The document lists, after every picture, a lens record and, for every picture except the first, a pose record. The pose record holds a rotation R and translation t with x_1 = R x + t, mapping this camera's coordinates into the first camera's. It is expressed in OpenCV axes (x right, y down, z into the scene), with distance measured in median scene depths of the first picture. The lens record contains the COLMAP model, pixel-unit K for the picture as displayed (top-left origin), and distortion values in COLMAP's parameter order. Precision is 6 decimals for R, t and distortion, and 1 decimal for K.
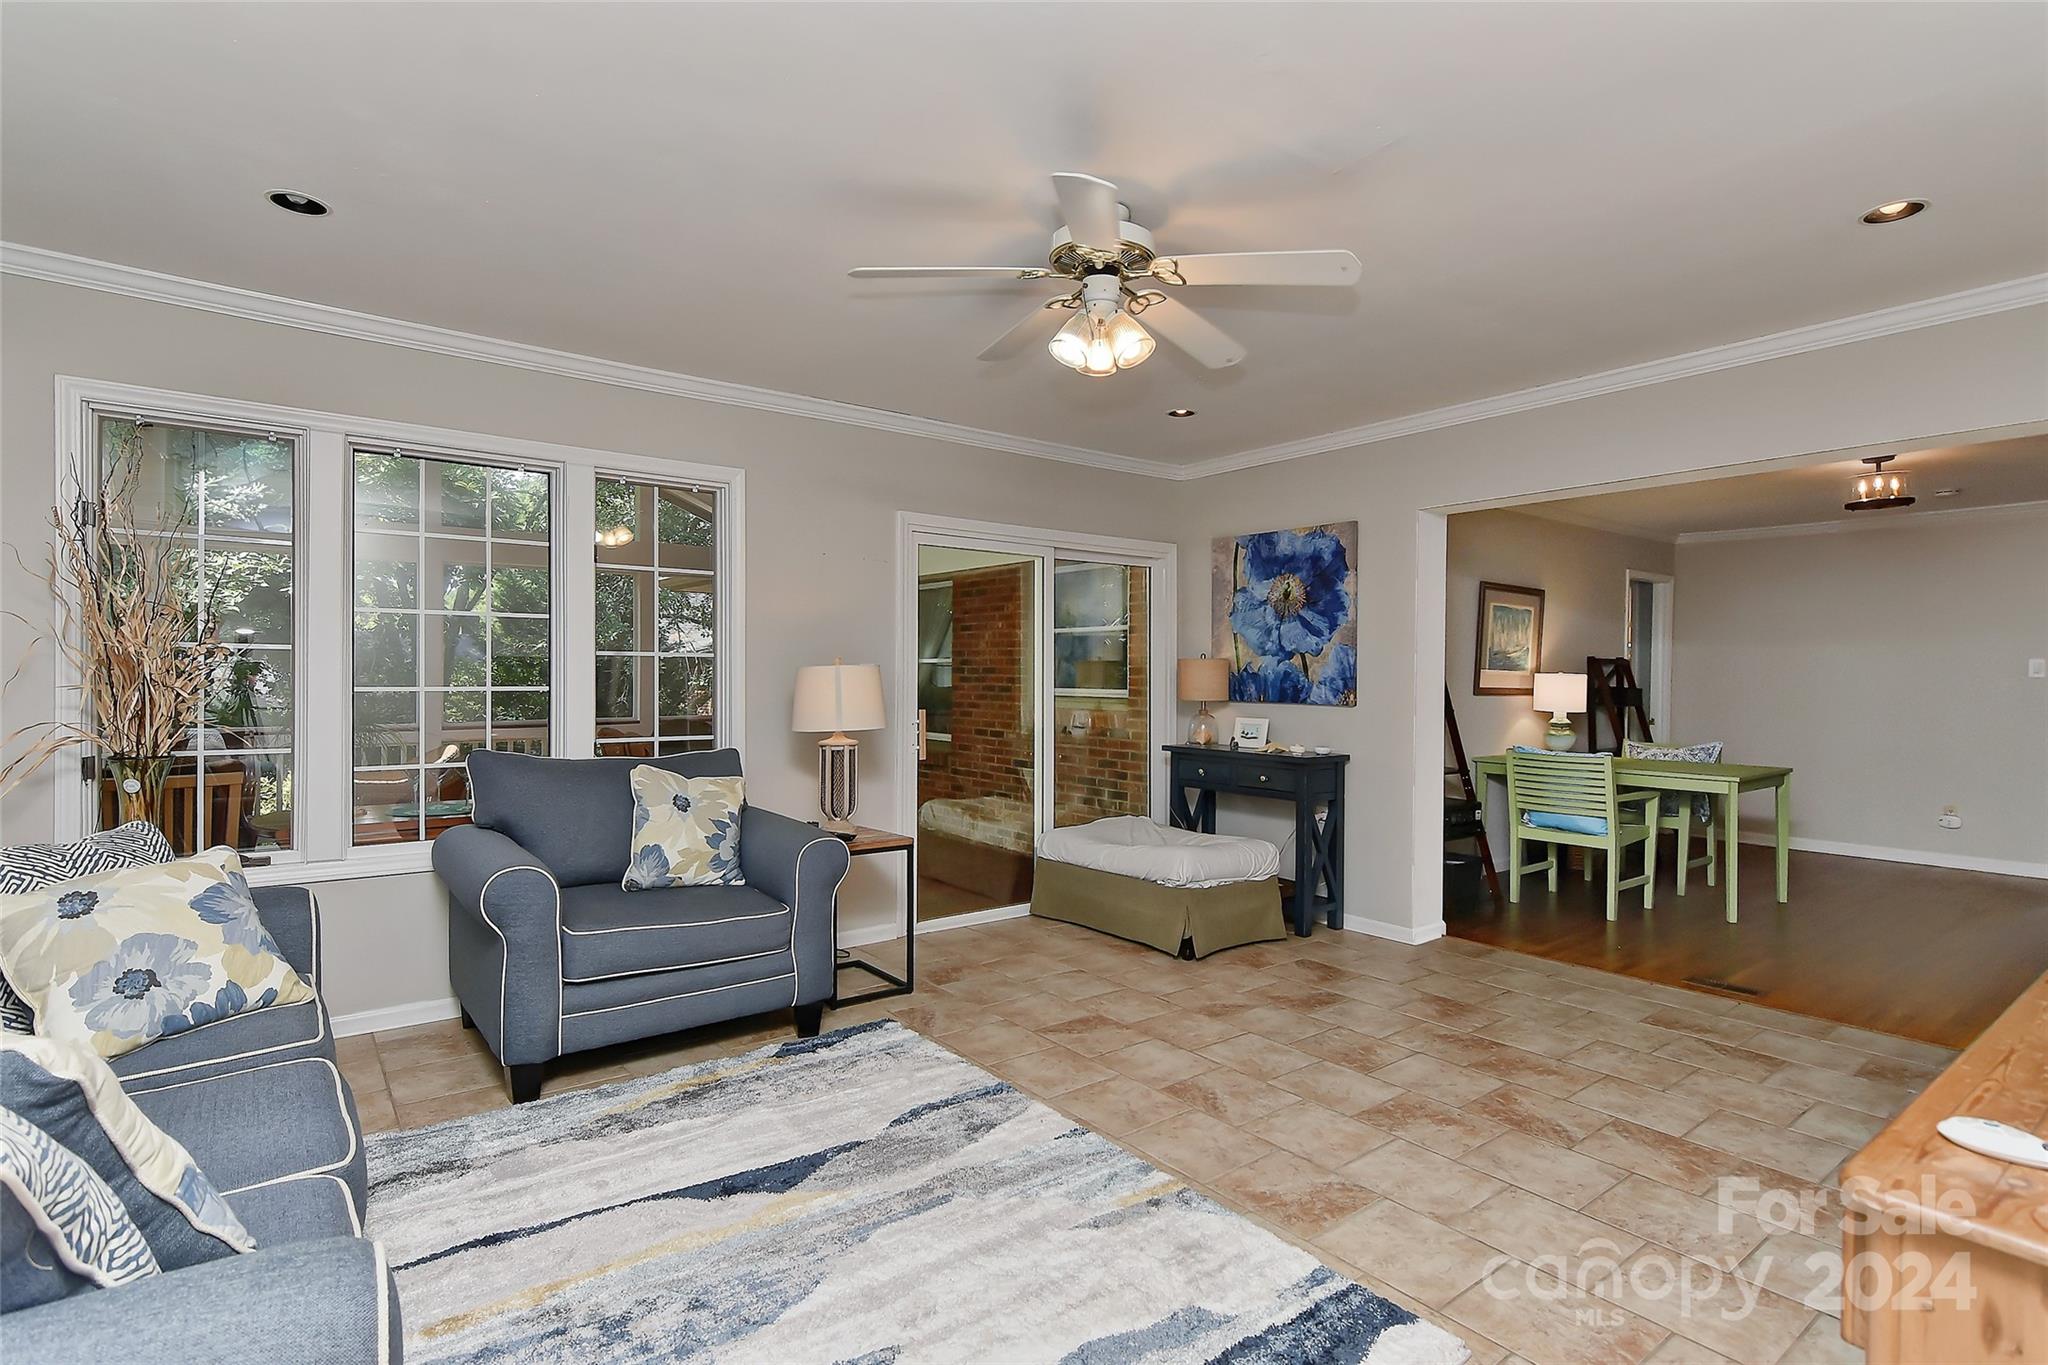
lens RADIAL K [[1011.2, 0, 1020.5], [0, 1011.2, 683.8], [0, 0, 1]] dist [0.002850, -0.002455]
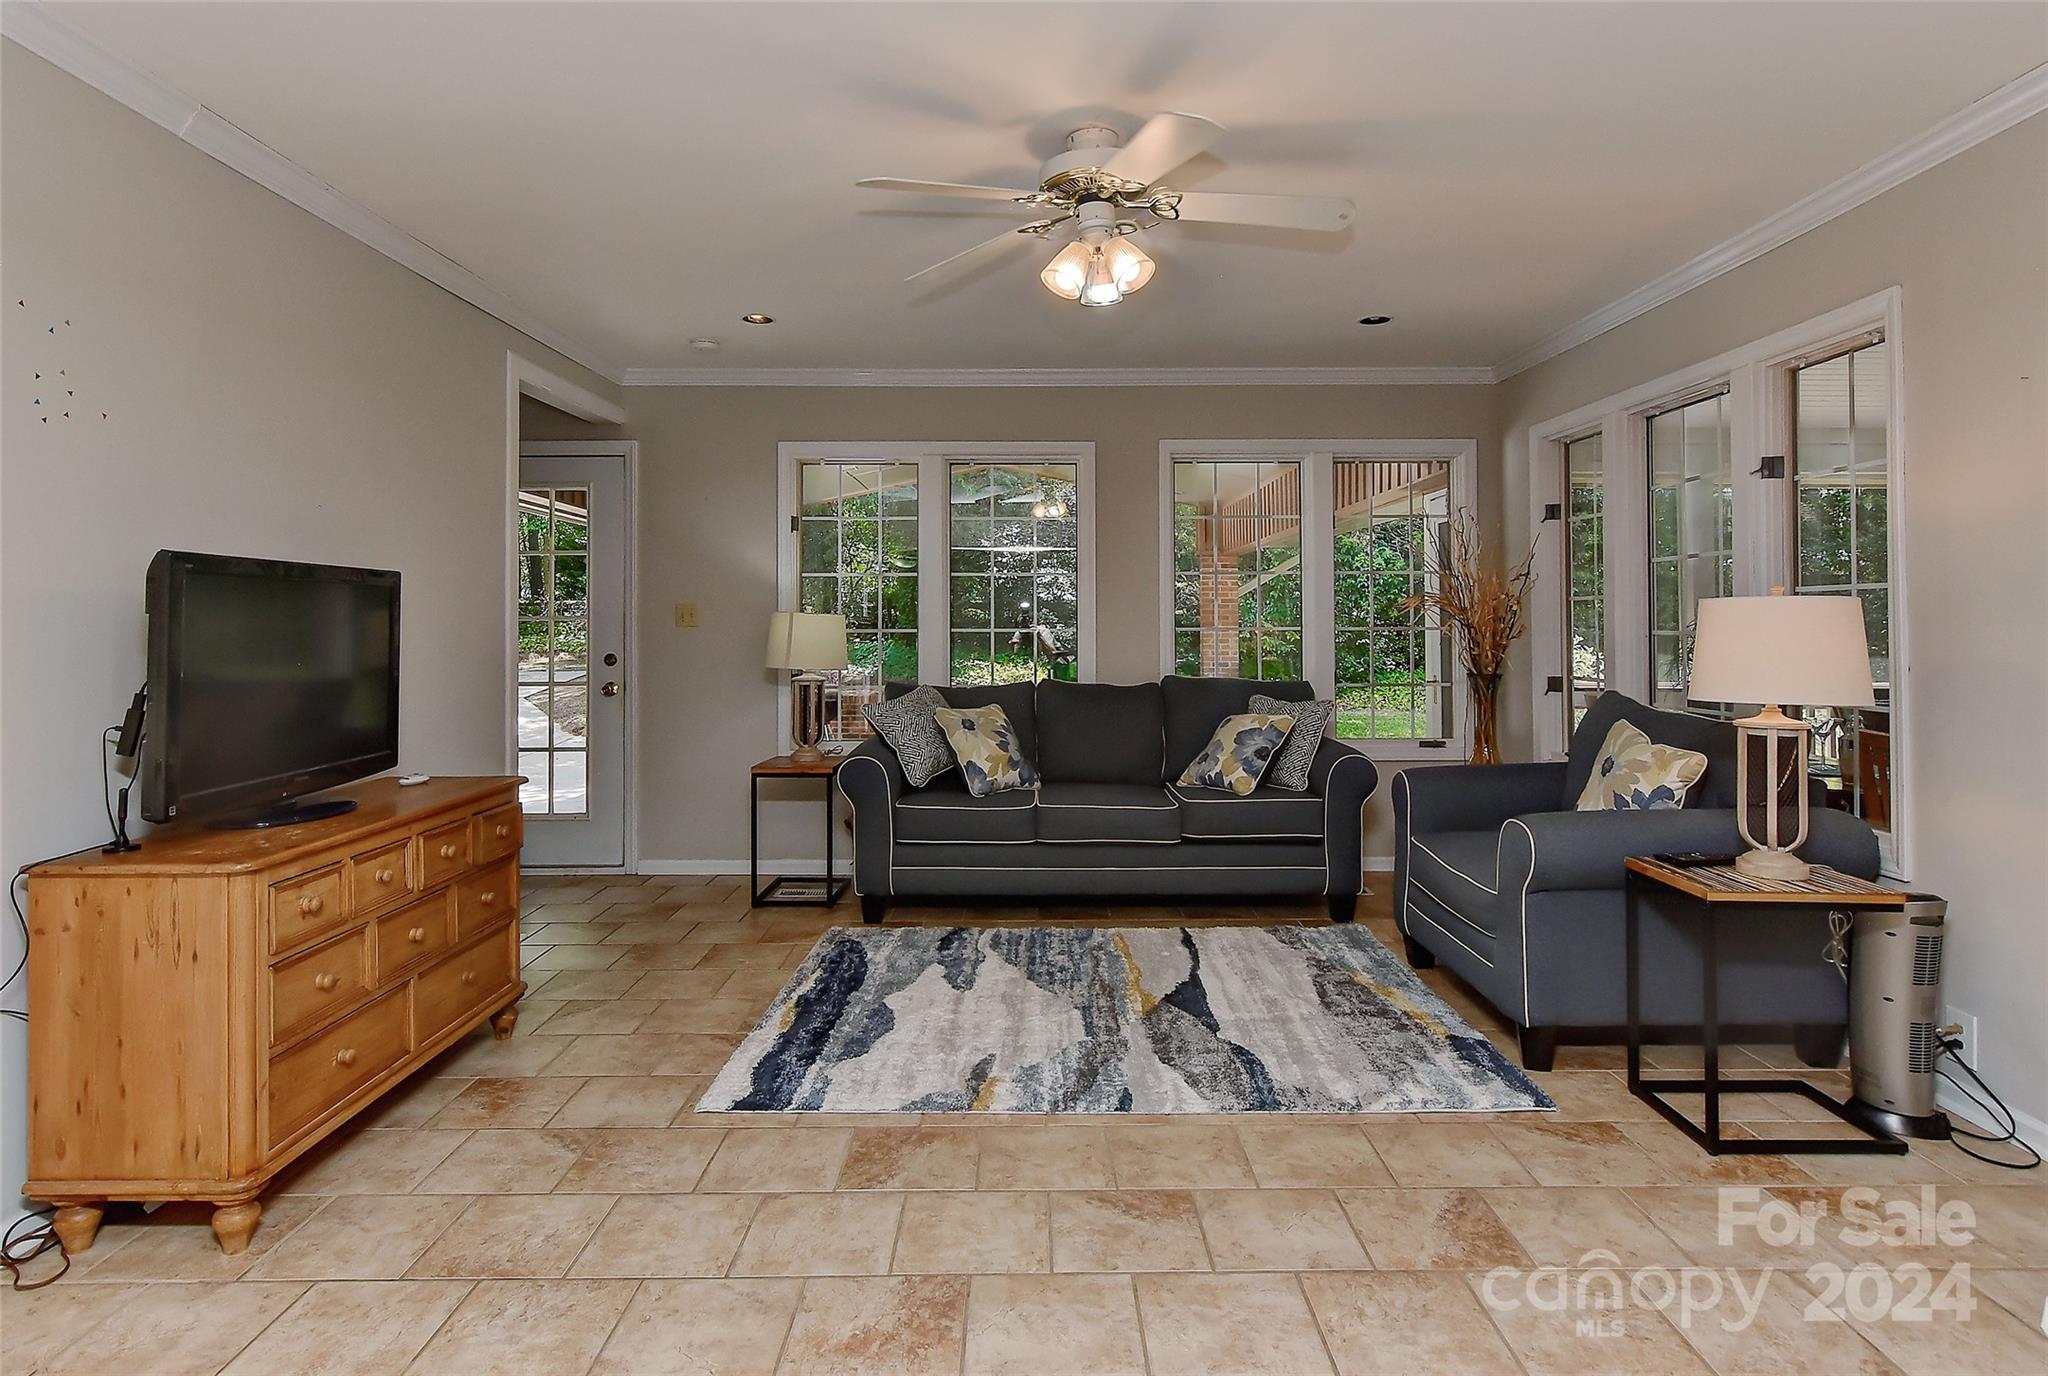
lens RADIAL K [[1082.9, 0, 1018.9], [0, 1082.9, 613.6], [0, 0, 1]] dist [0.007175, -0.003176]
pose [[-0.607284, -0.008924, -0.794435, 0.912579], [-0.005021, 0.999960, -0.007395, -0.003283], [0.794469, -0.000502, -0.607305, 1.514776]]
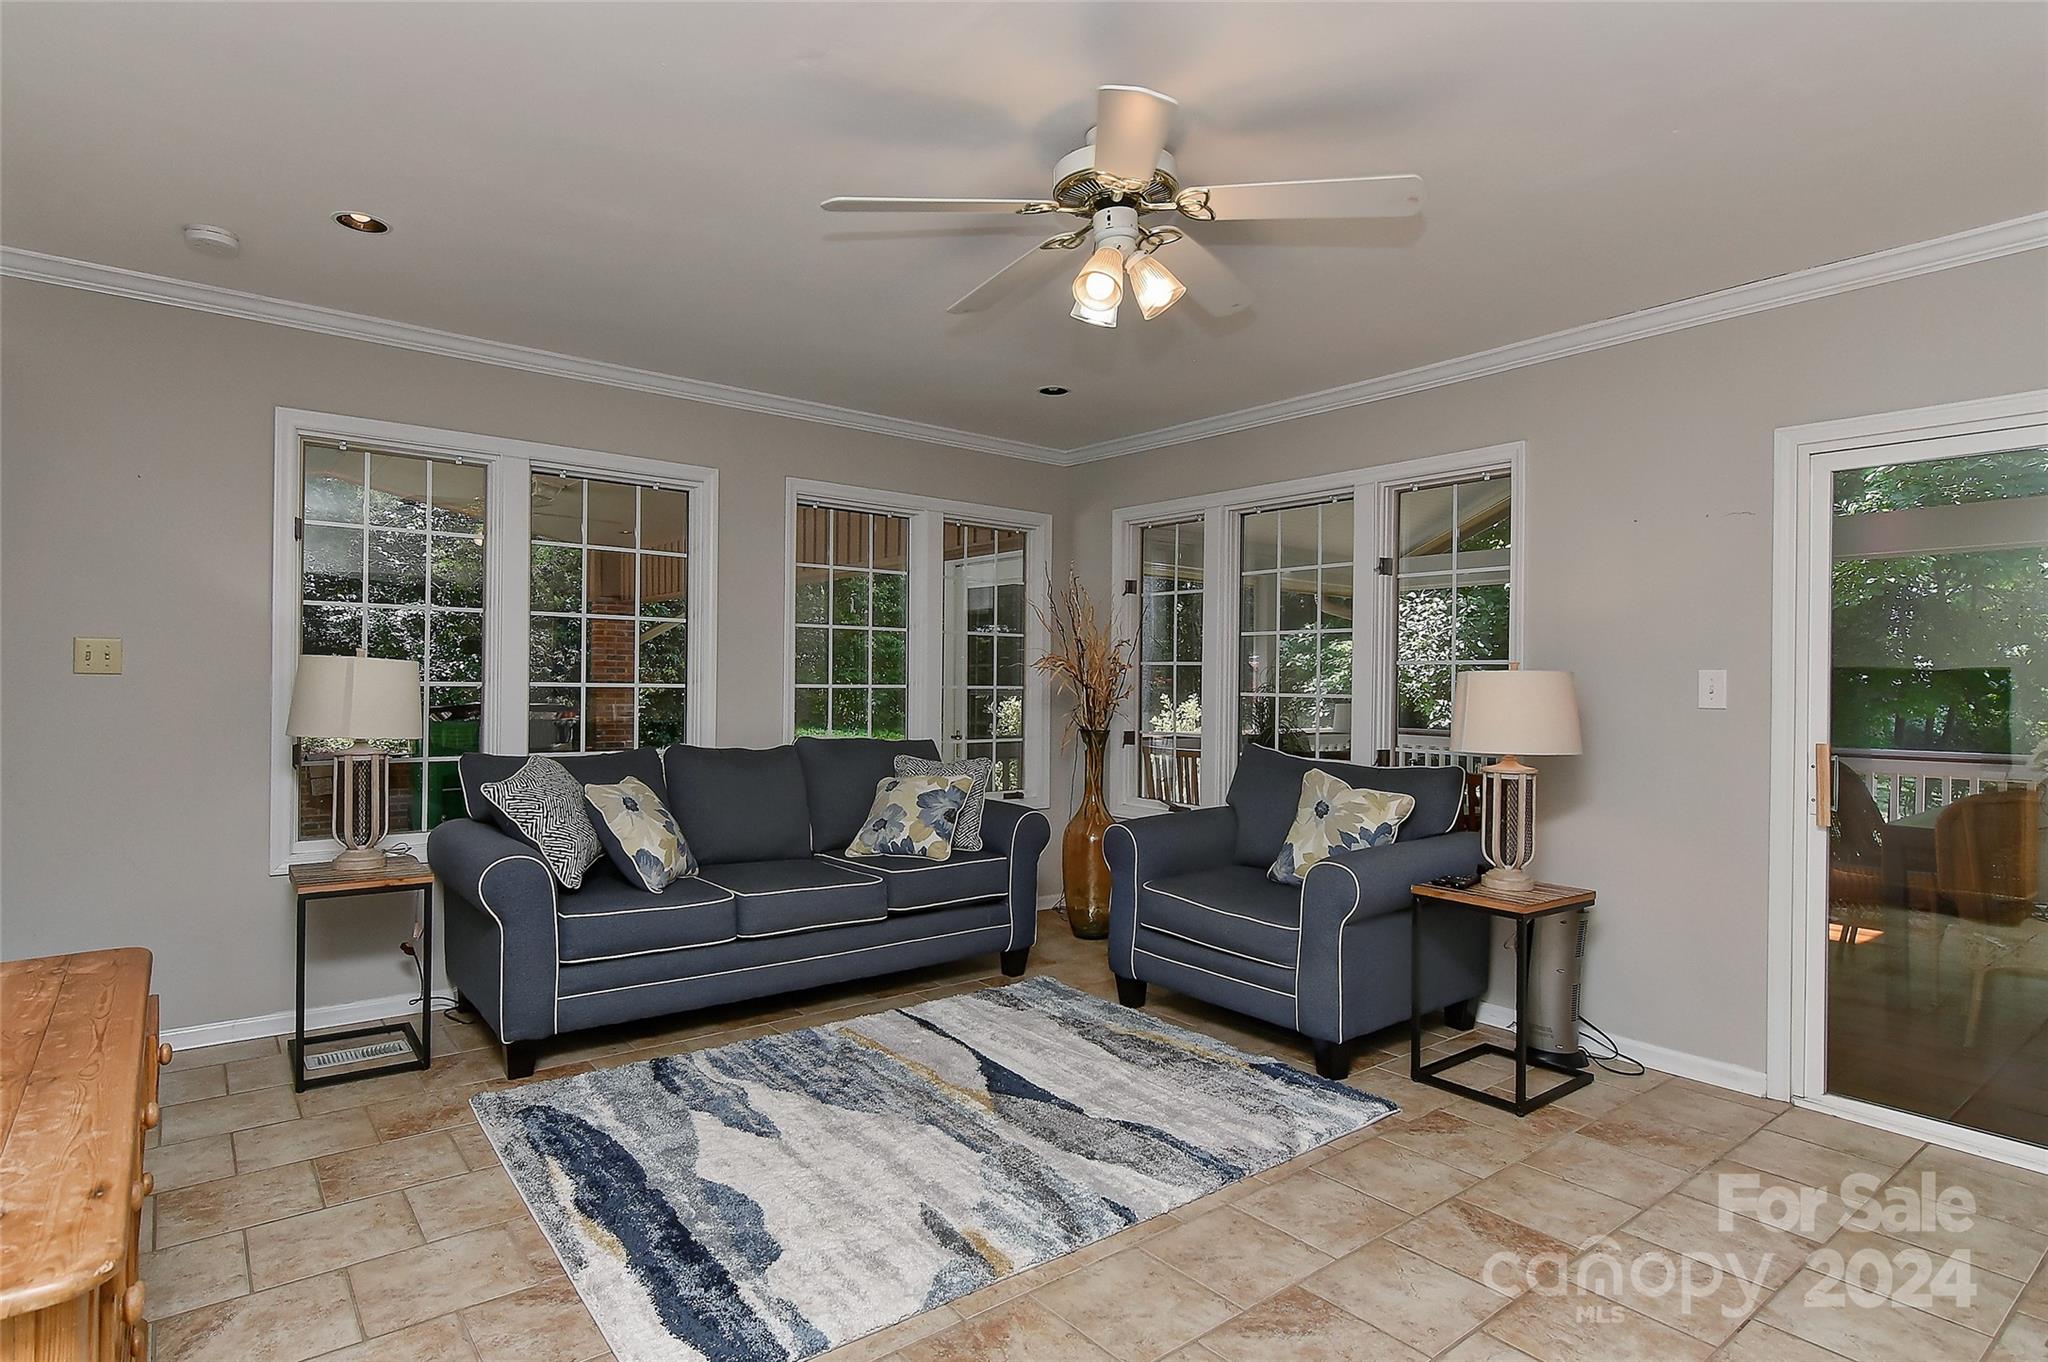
lens RADIAL K [[1054.1, 0, 992.9], [0, 1054.1, 685.9], [0, 0, 1]] dist [0.001271, -0.000127]
pose [[0.006383, 0.001206, -0.999979, 0.933867], [-0.021181, 0.999775, 0.001071, 0.000206], [0.999755, 0.021174, 0.006407, 0.862126]]
